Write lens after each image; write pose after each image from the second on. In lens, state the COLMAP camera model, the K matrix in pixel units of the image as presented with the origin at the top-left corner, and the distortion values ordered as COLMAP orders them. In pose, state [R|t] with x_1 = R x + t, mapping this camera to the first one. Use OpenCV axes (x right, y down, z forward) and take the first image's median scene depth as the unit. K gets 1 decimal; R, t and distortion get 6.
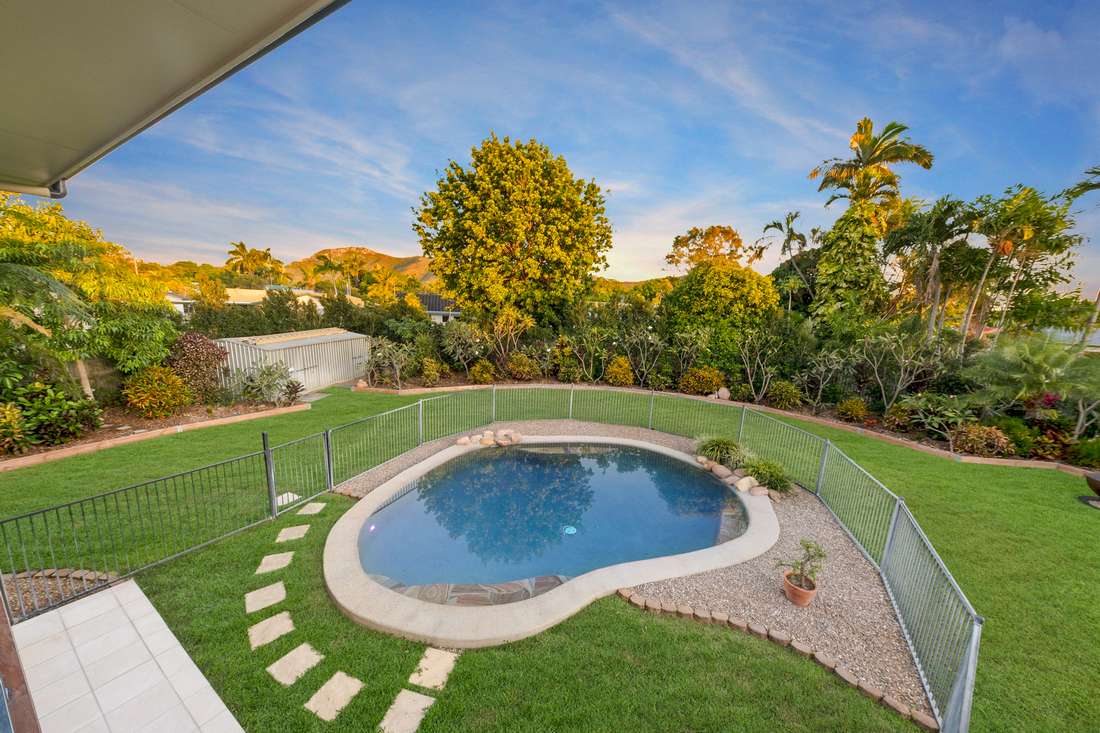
lens RADIAL K [[378.8, 0, 548.7], [0, 378.8, 372.9], [0, 0, 1]] dist [0.017243, -0.001629]
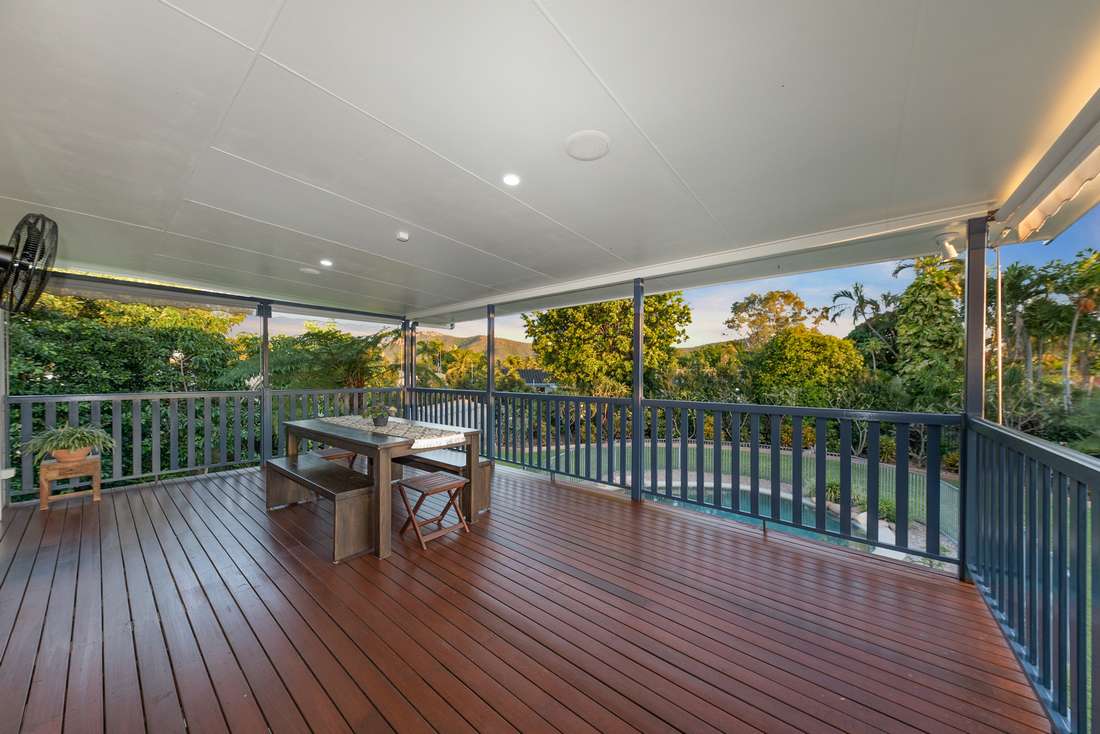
lens RADIAL K [[378.8, 0, 548.9], [0, 378.8, 371.2], [0, 0, 1]] dist [0.017243, -0.001629]
pose [[0.989625, -0.042672, -0.137192, -0.117509], [0.016332, 0.982098, -0.187663, 0.025854], [0.142744, 0.183475, 0.972605, -0.163435]]
